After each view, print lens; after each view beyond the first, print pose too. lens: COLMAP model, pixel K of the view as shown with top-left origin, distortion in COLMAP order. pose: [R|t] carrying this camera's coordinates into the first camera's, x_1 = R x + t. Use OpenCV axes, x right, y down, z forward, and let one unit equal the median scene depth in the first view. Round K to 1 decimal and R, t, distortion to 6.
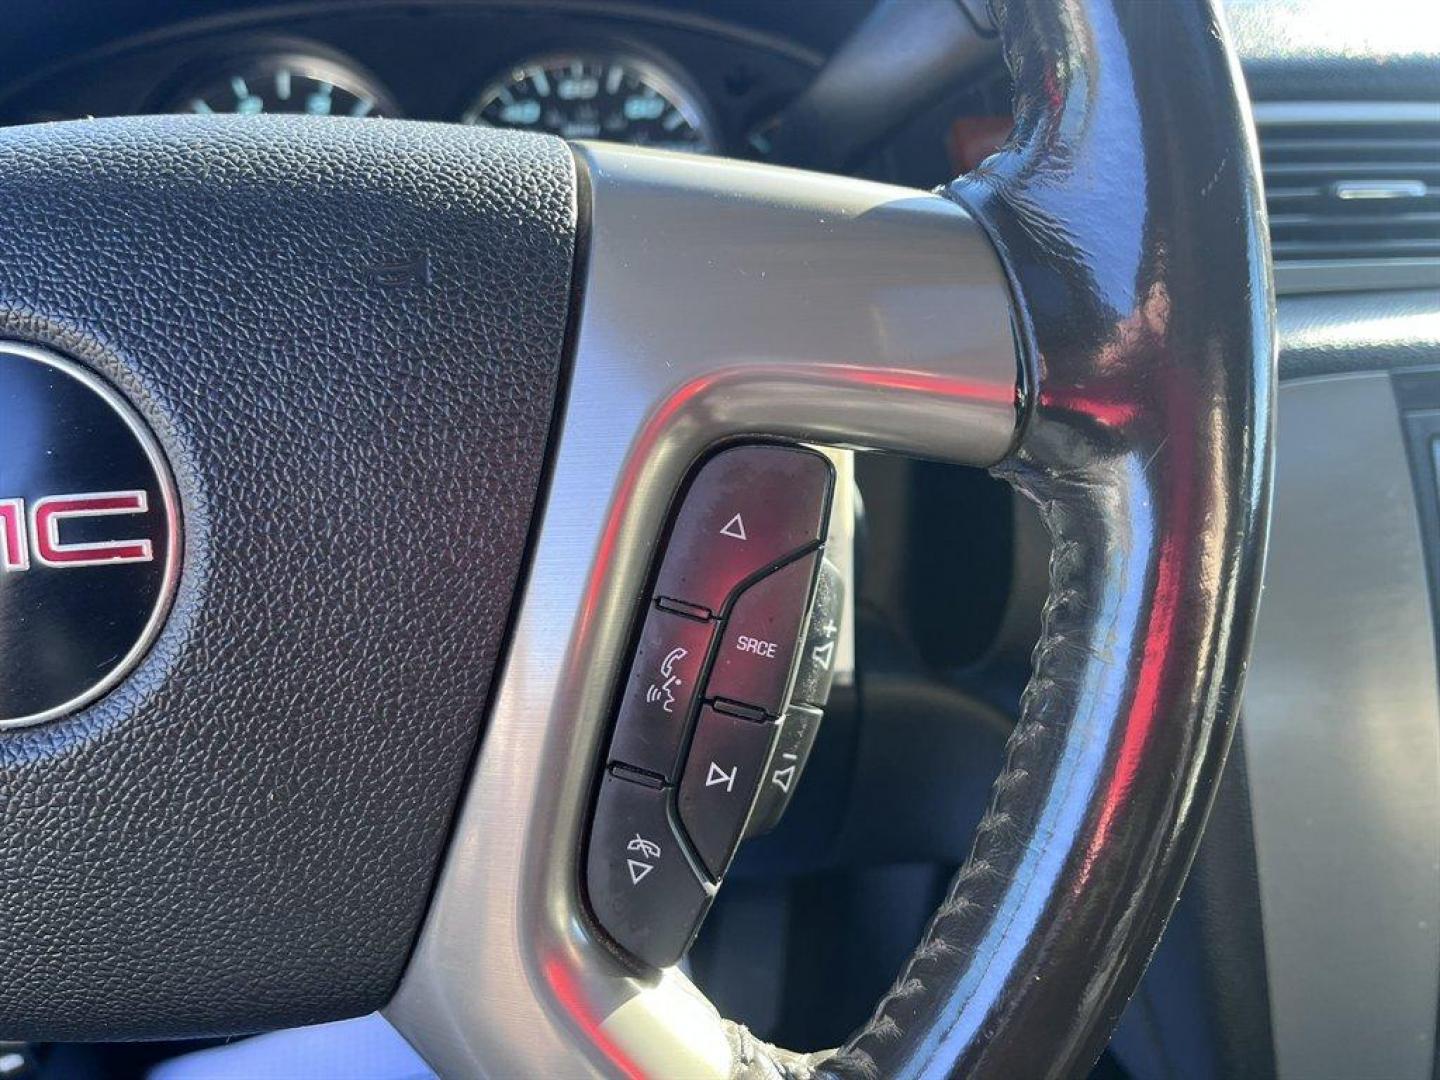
lens RADIAL K [[1146.4, 0, 720.0], [0, 1146.4, 540.0], [0, 0, 1]] dist [0.061729, -0.002643]
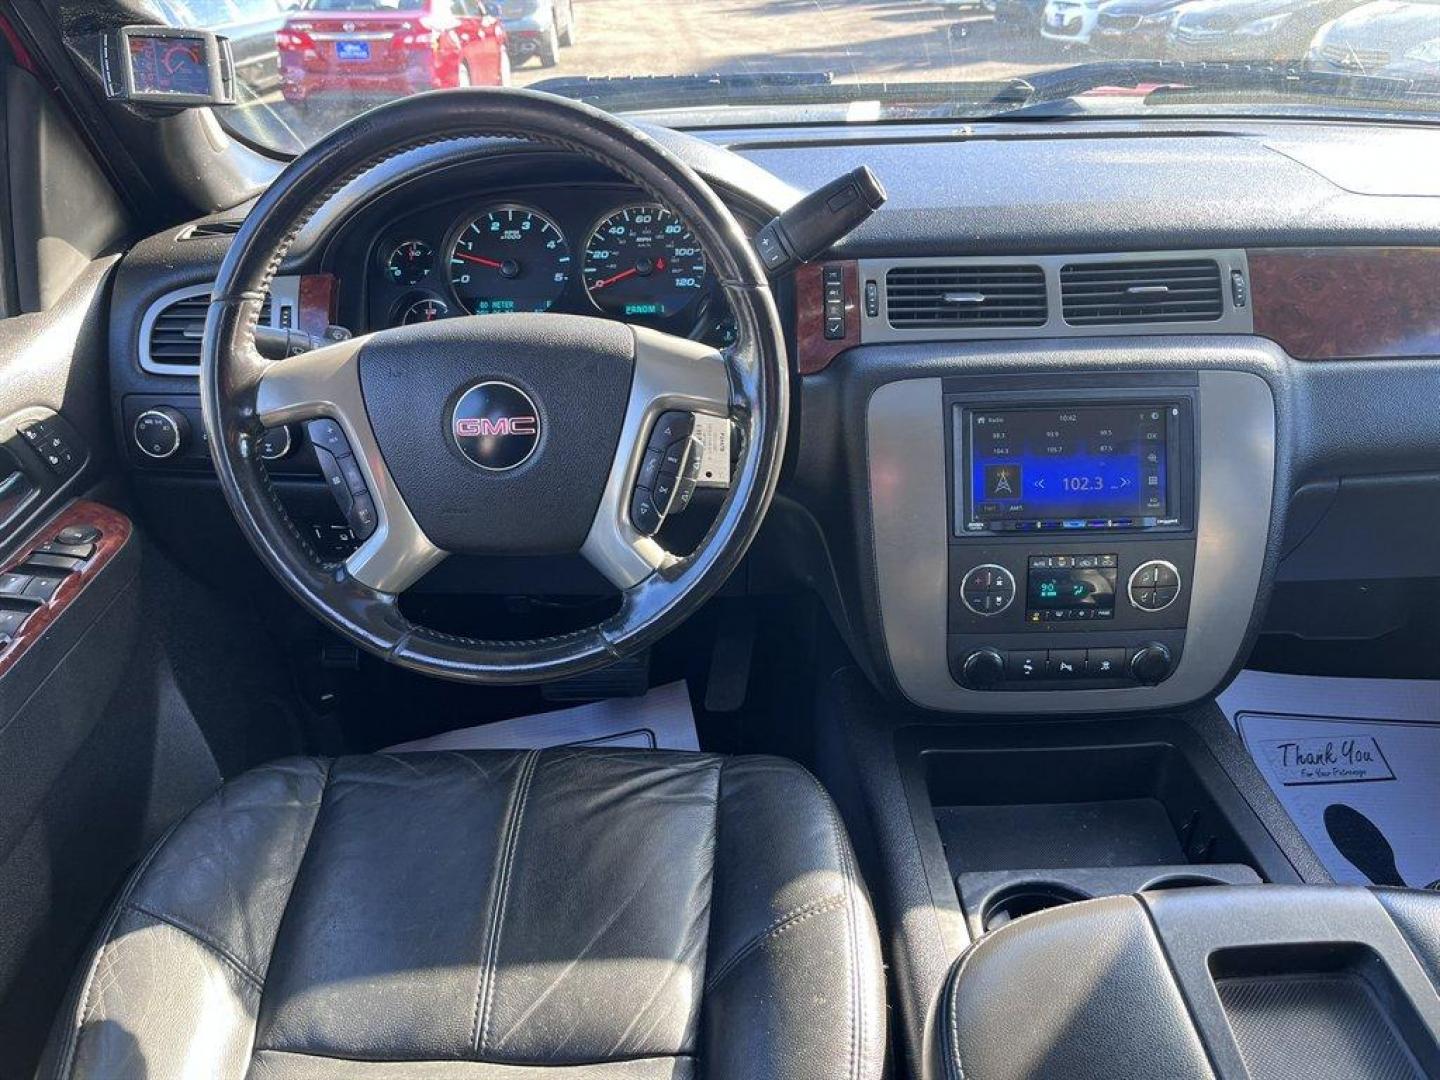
lens RADIAL K [[1114.7, 0, 720.0], [0, 1114.7, 540.0], [0, 0, 1]] dist [0.078354, -0.091891]
pose [[0.997427, 0.044493, -0.056218, 0.442508], [-0.037920, 0.992868, 0.113024, -0.082521], [0.060846, -0.110602, 0.992001, -3.043140]]
